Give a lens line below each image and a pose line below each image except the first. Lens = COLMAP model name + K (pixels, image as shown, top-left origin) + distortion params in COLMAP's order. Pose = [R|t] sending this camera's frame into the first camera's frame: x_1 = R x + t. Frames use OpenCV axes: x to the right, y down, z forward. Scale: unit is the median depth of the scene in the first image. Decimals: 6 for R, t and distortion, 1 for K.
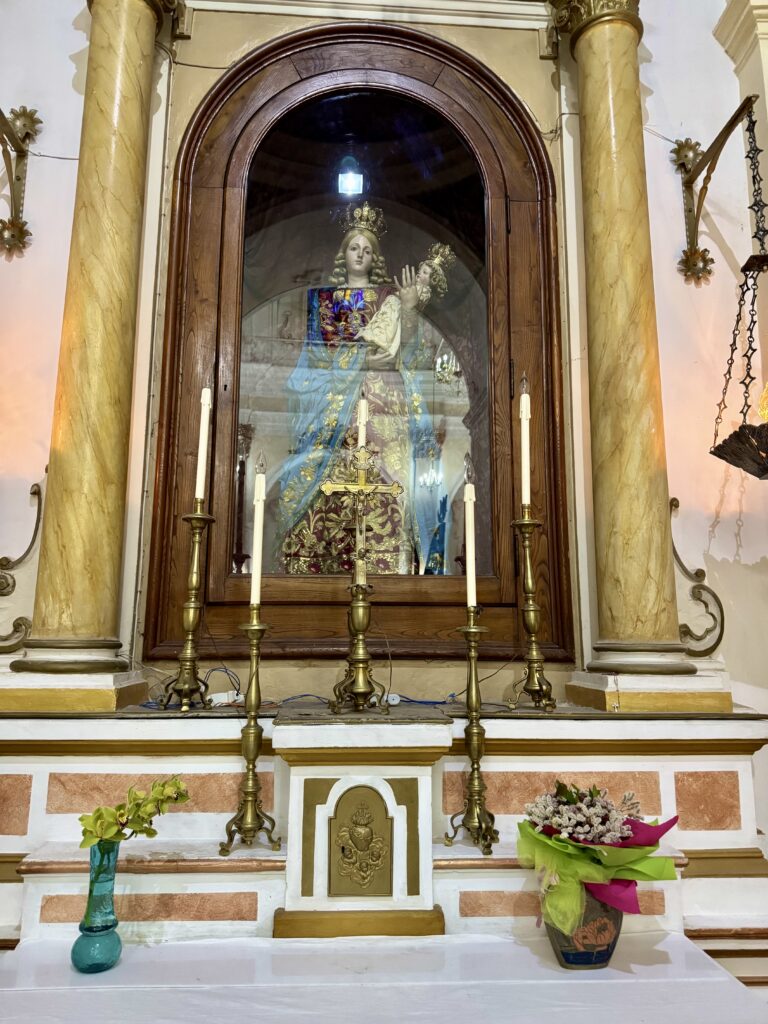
lens RADIAL K [[720.4, 0, 384.0], [0, 720.4, 512.0], [0, 0, 1]] dist [0.084758, -0.108181]
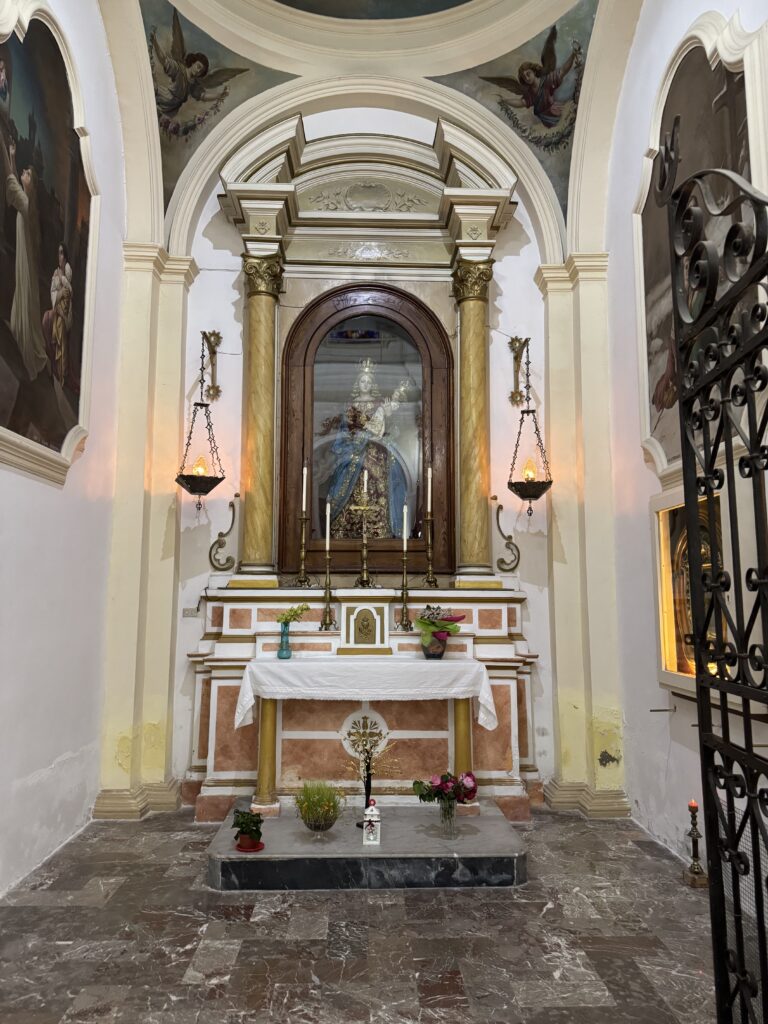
lens RADIAL K [[720.4, 0, 384.0], [0, 720.4, 512.0], [0, 0, 1]] dist [0.084758, -0.108181]
pose [[0.999678, -0.006274, -0.024570, 0.104936], [0.007668, 0.998342, 0.057056, -0.166892], [0.024171, -0.057226, 0.998069, -1.672151]]
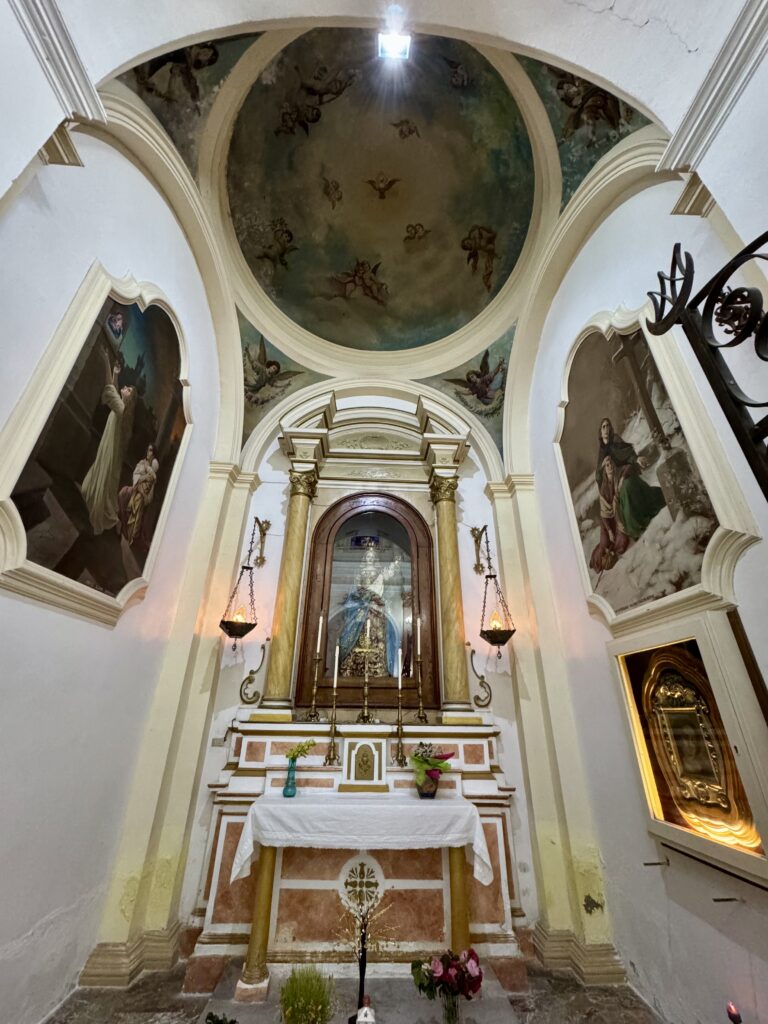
lens RADIAL K [[404.8, 0, 384.0], [0, 404.8, 512.0], [0, 0, 1]] dist [-0.002275, -0.000070]
pose [[0.999856, -0.000760, -0.016942, 0.077121], [-0.004061, 0.959200, -0.282700, -0.114984], [0.016466, 0.282728, 0.959059, -0.963248]]
